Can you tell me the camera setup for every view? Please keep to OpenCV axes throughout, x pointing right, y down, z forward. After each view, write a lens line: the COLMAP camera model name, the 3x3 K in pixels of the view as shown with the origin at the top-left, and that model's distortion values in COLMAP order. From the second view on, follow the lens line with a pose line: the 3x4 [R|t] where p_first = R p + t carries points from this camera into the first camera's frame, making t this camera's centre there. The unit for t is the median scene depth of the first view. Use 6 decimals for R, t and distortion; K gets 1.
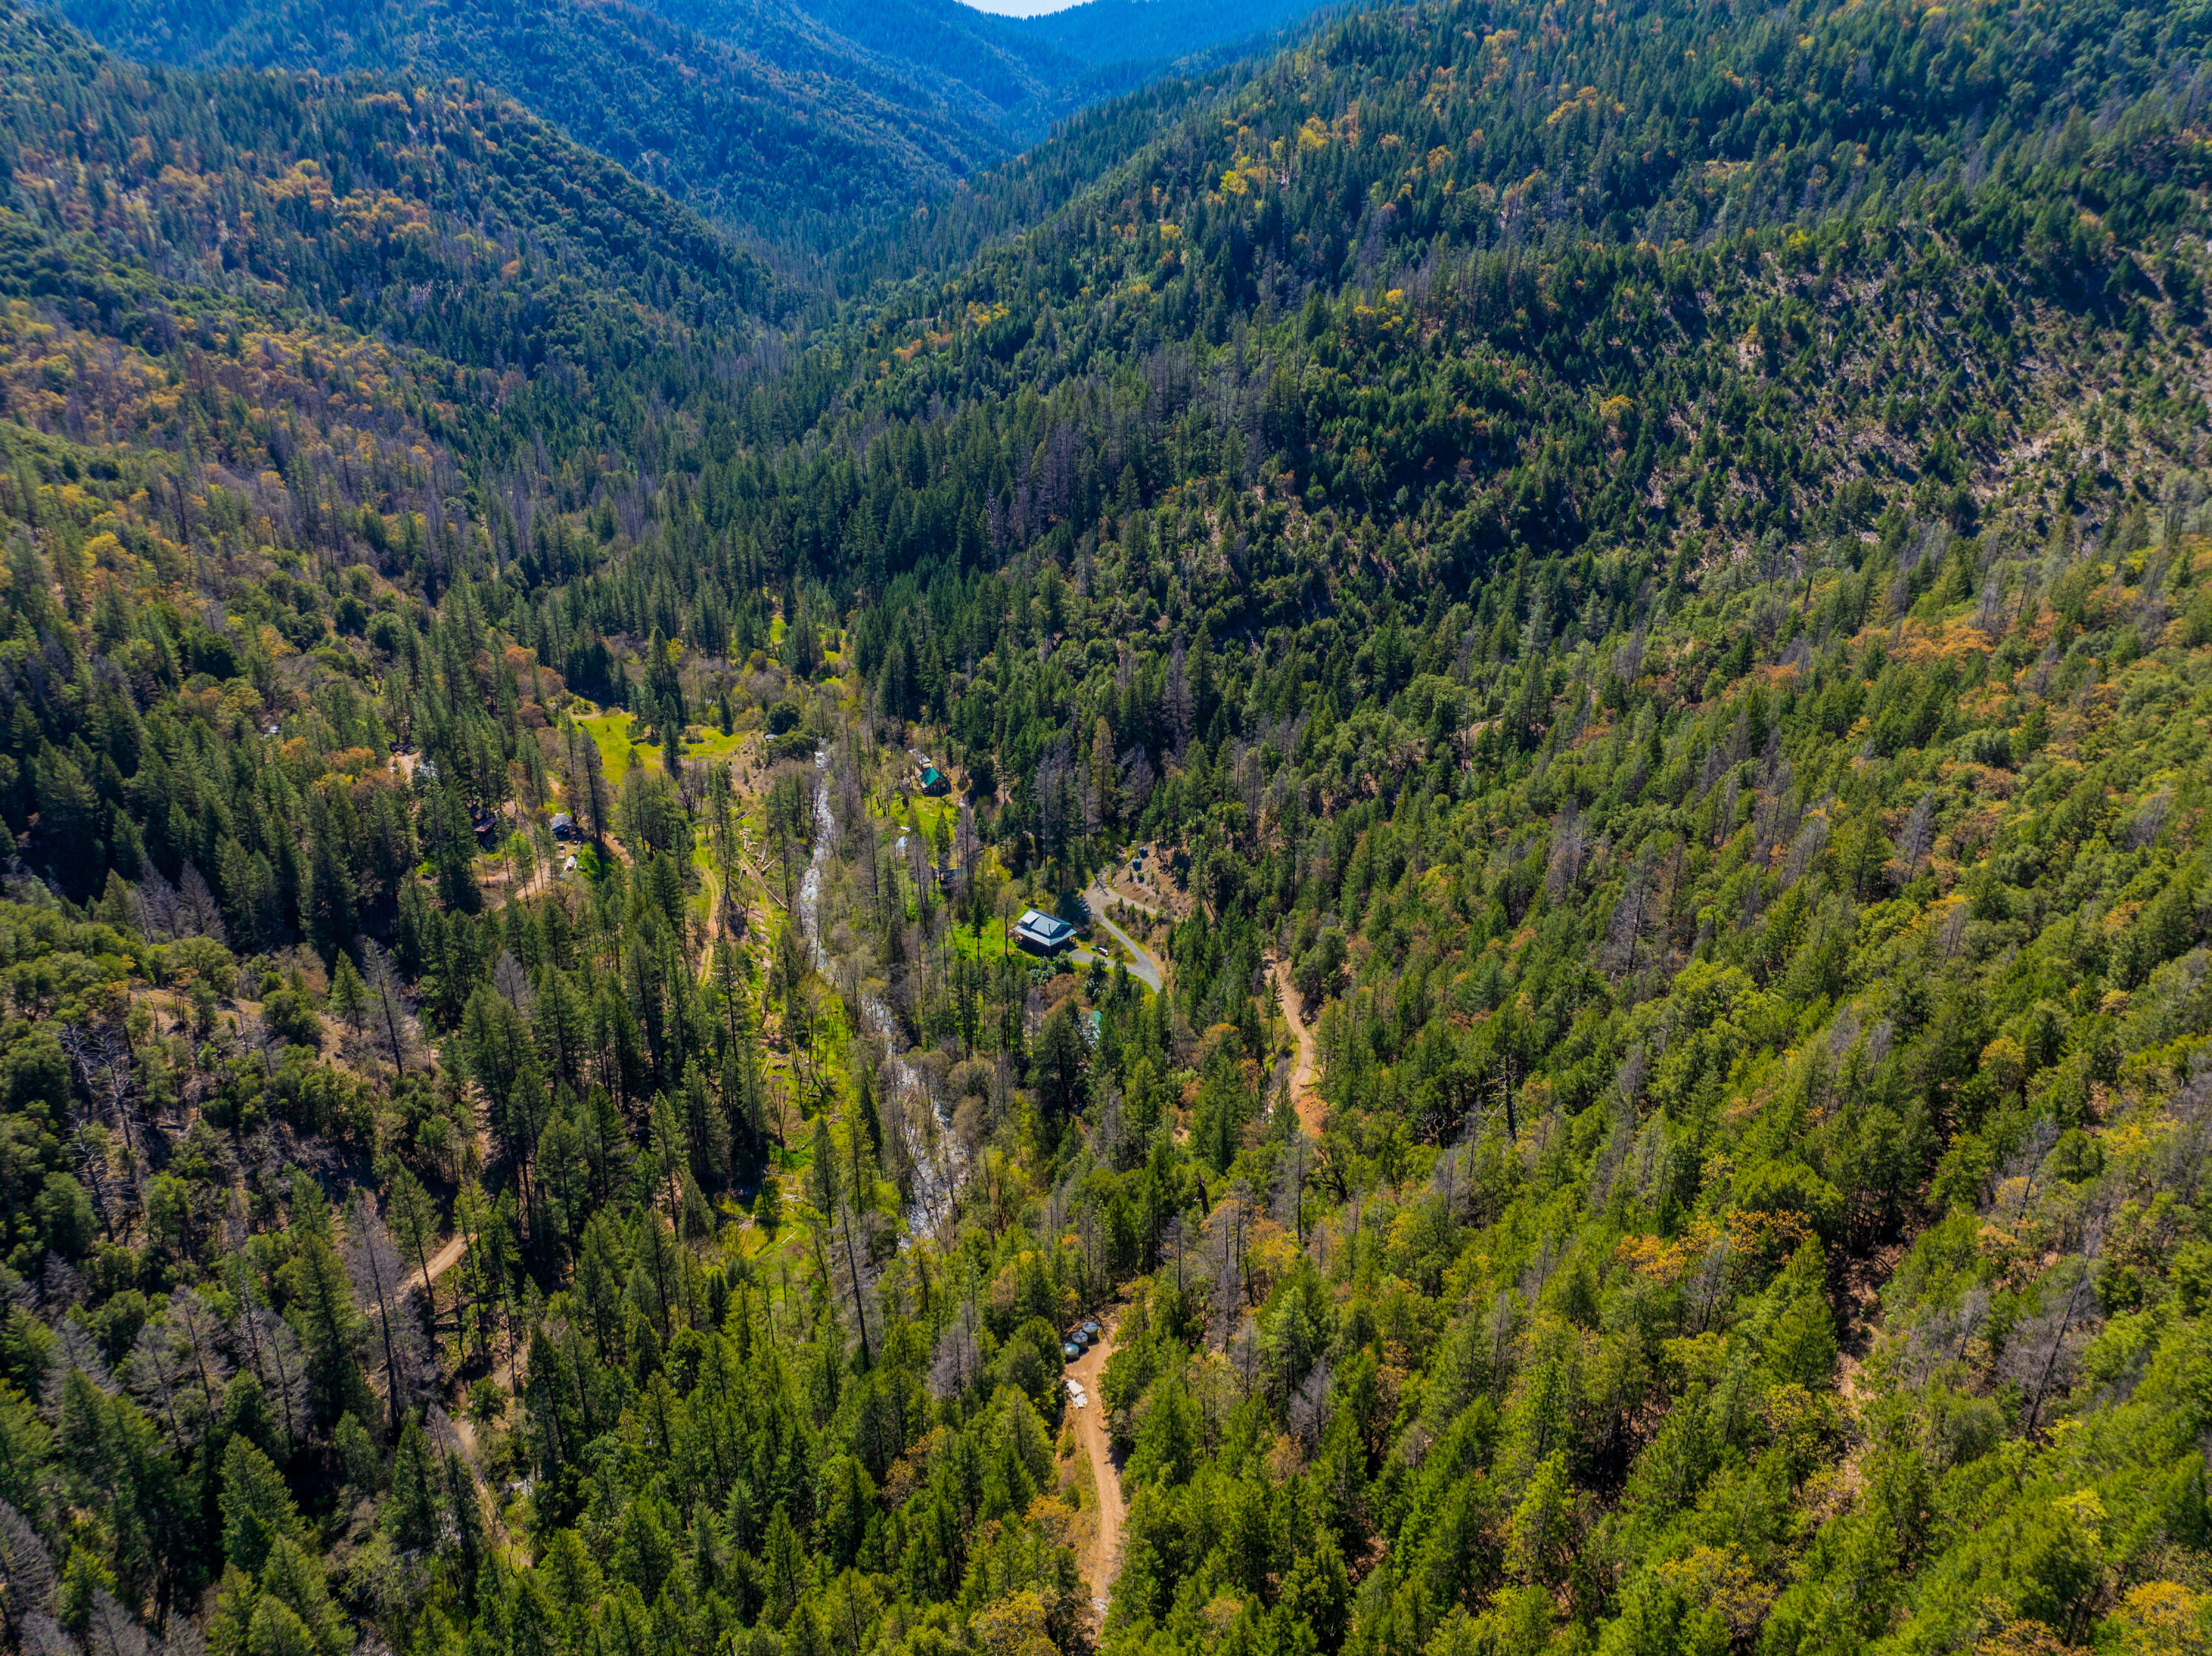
lens RADIAL K [[1552.2, 0, 1106.0], [0, 1552.2, 828.0], [0, 0, 1]] dist [-0.043259, 0.012832]
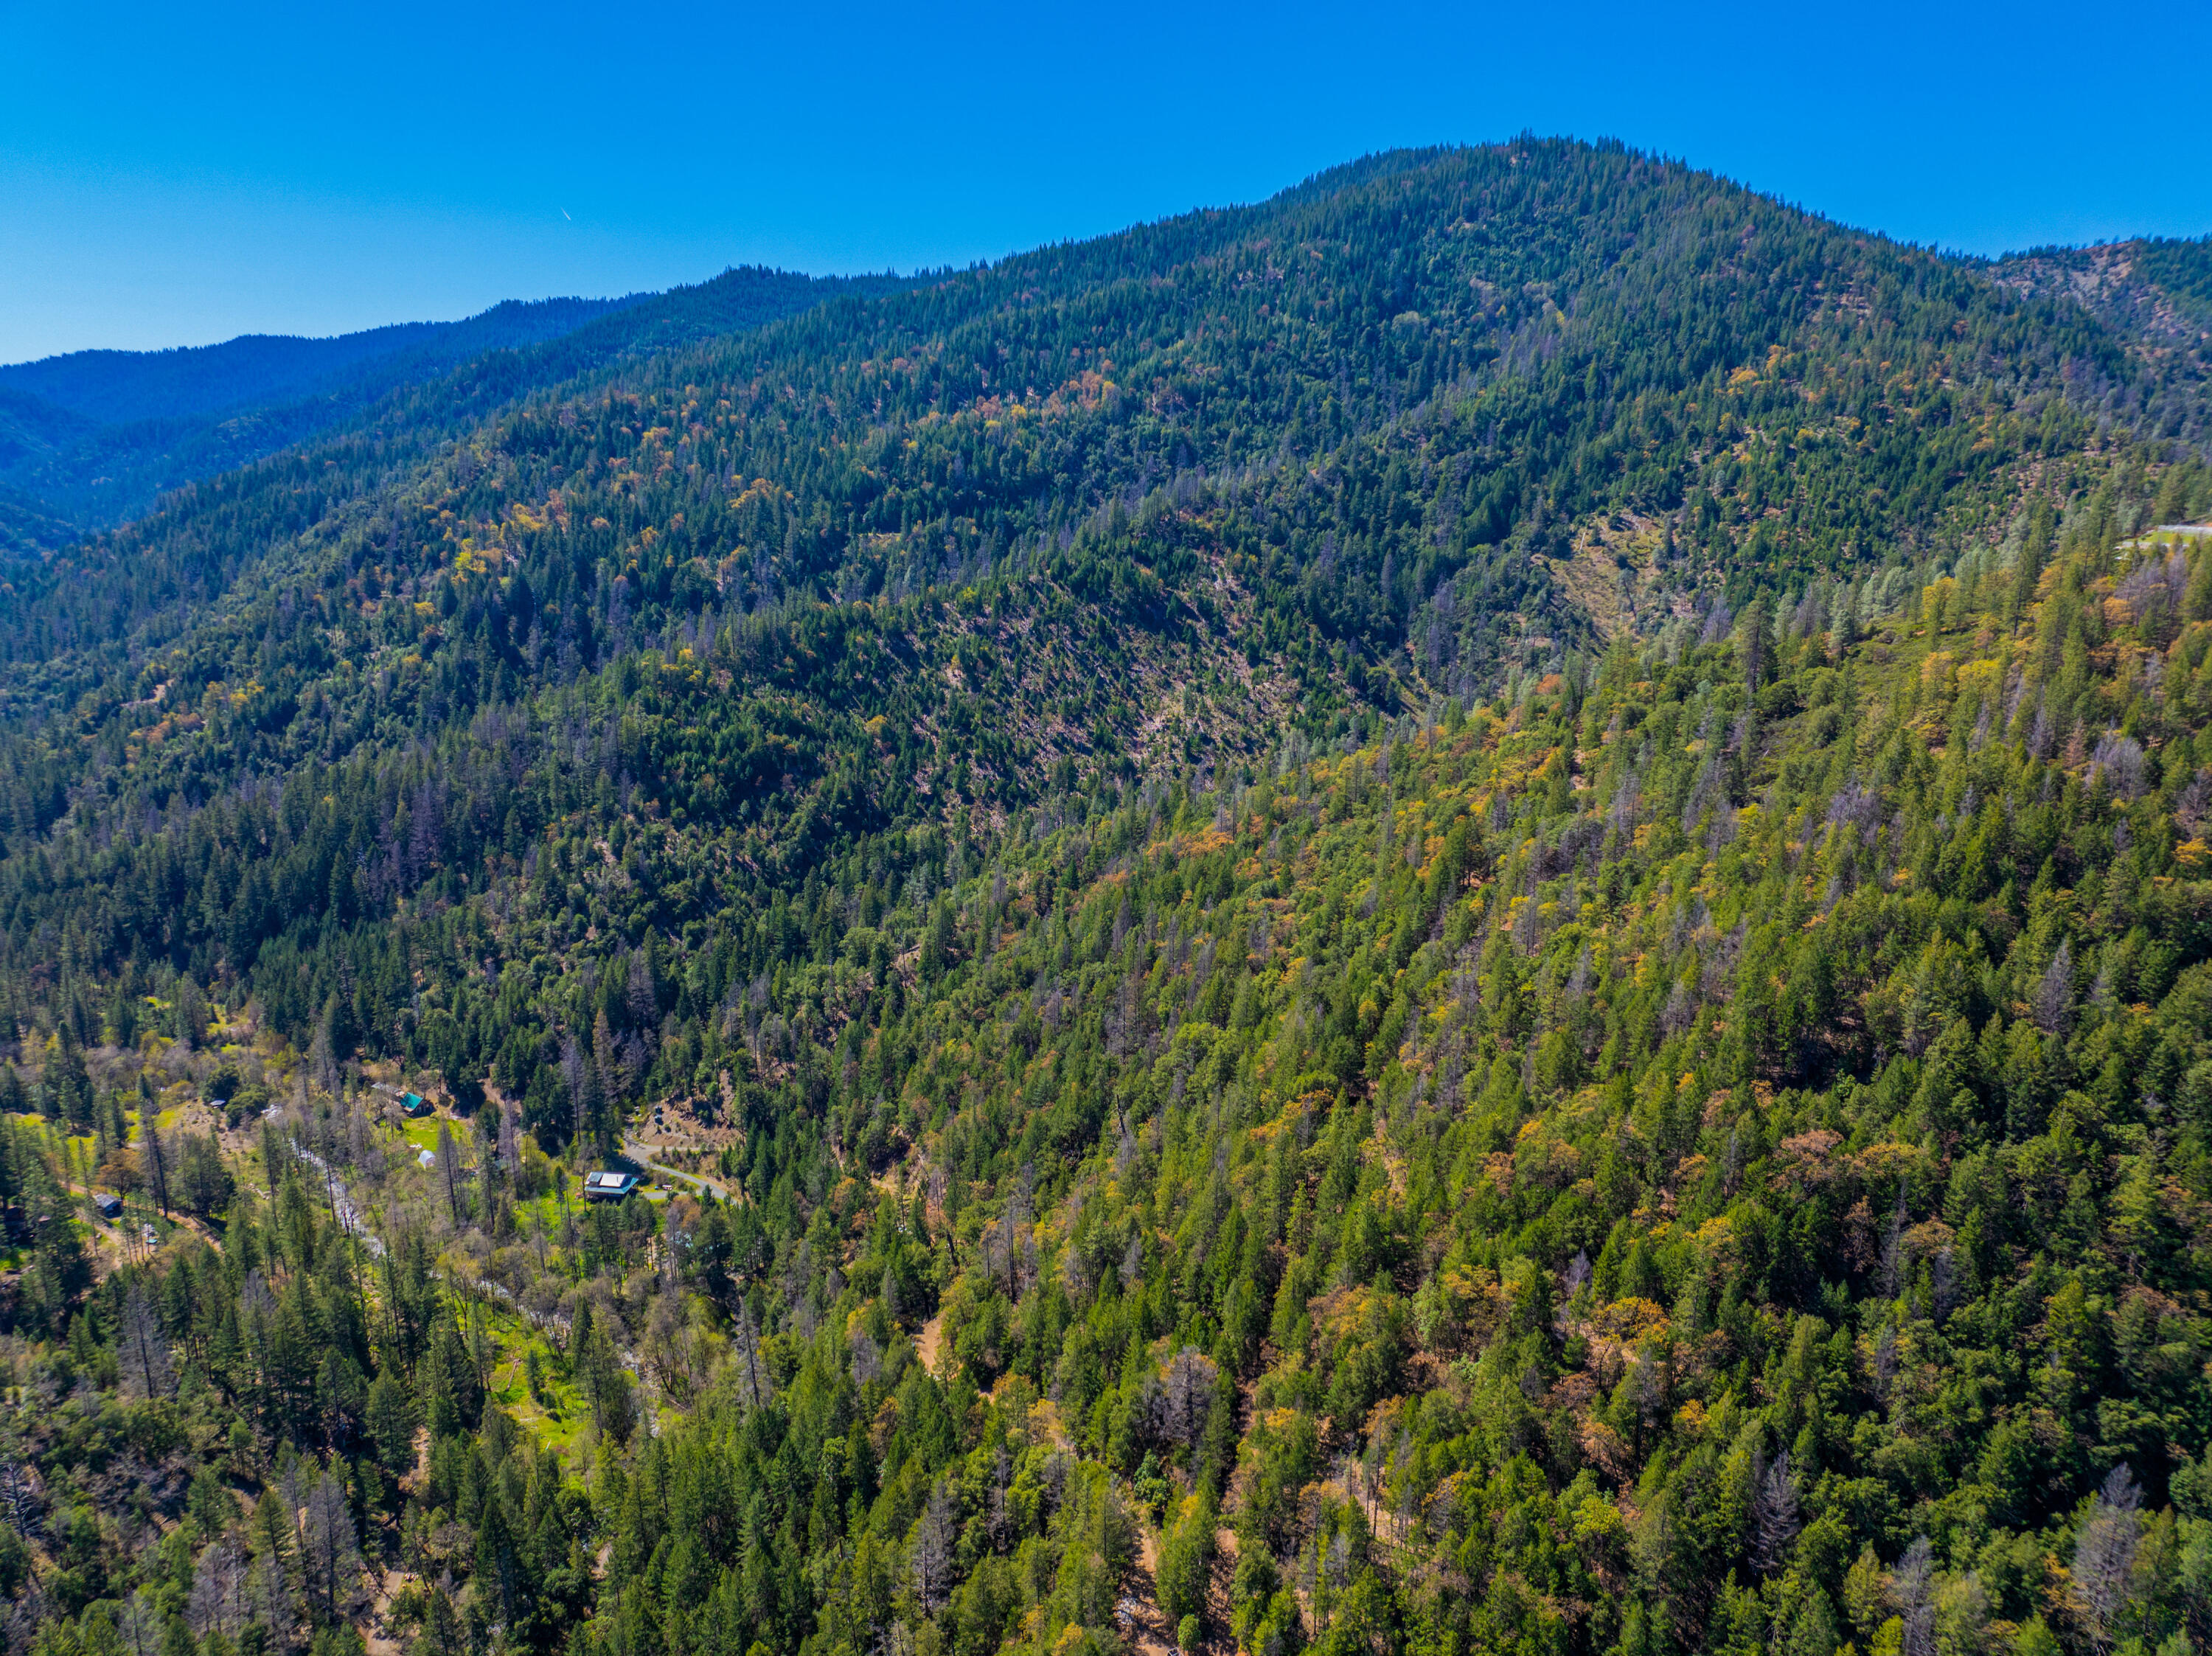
lens RADIAL K [[1552.2, 0, 1106.0], [0, 1552.2, 828.0], [0, 0, 1]] dist [-0.043259, 0.012832]
pose [[0.832493, -0.122448, 0.540335, -0.239821], [0.227599, 0.964762, -0.132032, 0.032320], [-0.505128, 0.232895, 0.831027, -0.182677]]
